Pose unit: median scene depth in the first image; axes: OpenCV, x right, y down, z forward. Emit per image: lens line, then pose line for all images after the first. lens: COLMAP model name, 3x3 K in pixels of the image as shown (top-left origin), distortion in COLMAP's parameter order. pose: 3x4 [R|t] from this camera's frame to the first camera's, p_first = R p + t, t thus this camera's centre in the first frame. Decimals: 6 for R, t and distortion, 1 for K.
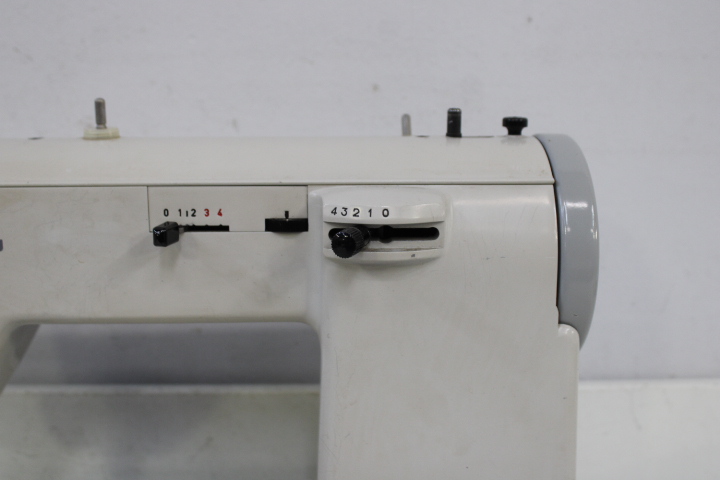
lens RADIAL K [[815.9, 0, 360.0], [0, 815.9, 240.0], [0, 0, 1]] dist [-0.099371, 0.054019]
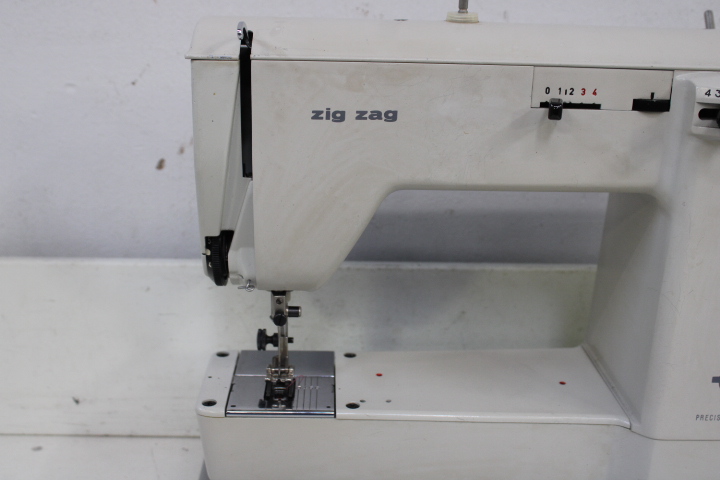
lens RADIAL K [[857.9, 0, 360.0], [0, 857.9, 240.0], [0, 0, 1]] dist [-0.096627, 0.061053]
pose [[0.999747, 0.022391, -0.001981, -0.485690], [-0.022075, 0.994598, 0.101427, 0.057151], [0.004242, -0.101357, 0.994841, -0.186816]]
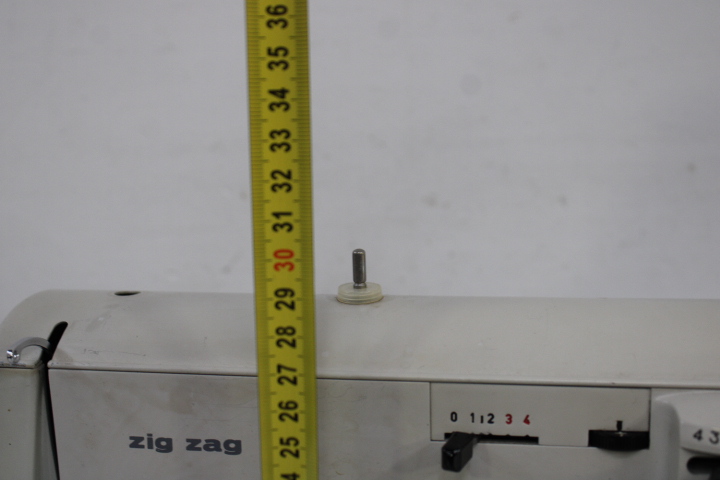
lens RADIAL K [[872.8, 0, 360.0], [0, 872.8, 240.0], [0, 0, 1]] dist [-0.085954, 0.068506]
pose [[0.976643, 0.006022, -0.214782, -0.150864], [-0.016430, 0.998773, -0.046707, -0.156221], [0.214237, 0.049145, 0.975545, 0.189271]]
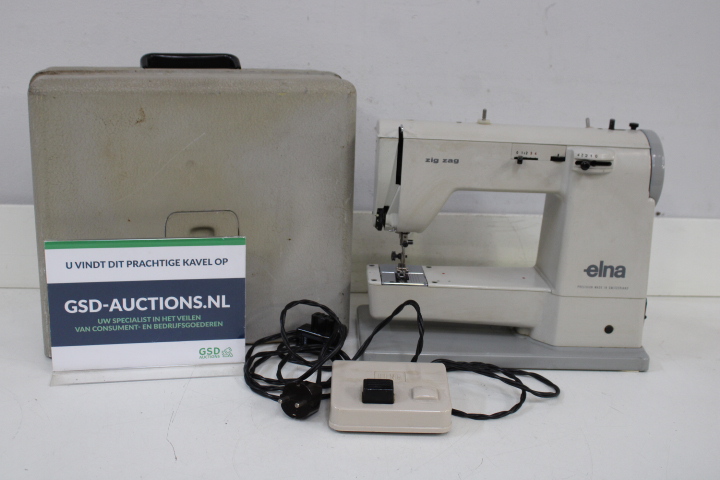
lens RADIAL K [[815.9, 0, 360.0], [0, 815.9, 240.0], [0, 0, 1]] dist [-0.099371, 0.054019]
pose [[0.999157, 0.040694, 0.005393, -0.790202], [-0.040969, 0.996799, 0.068658, 0.099026], [-0.002582, -0.068821, 0.997626, -1.868606]]
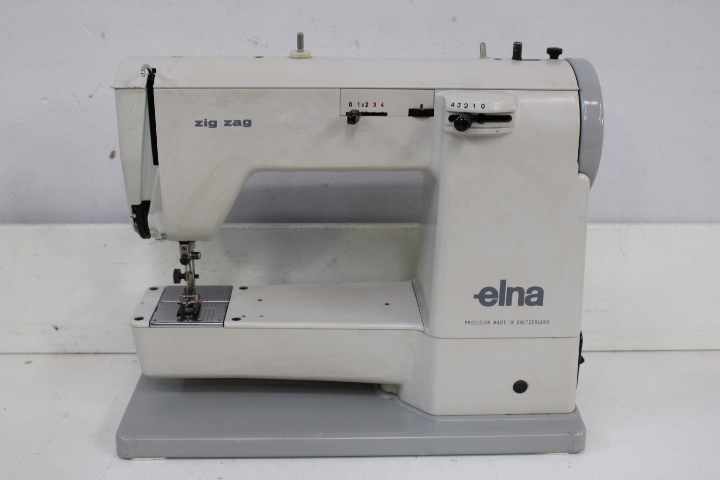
lens RADIAL K [[813.6, 0, 360.0], [0, 813.6, 240.0], [0, 0, 1]] dist [-0.099918, 0.040735]
pose [[0.999939, 0.007677, 0.007948, -0.228042], [-0.008666, 0.991088, 0.132929, 0.020943], [-0.006857, -0.132989, 0.991094, -0.704230]]
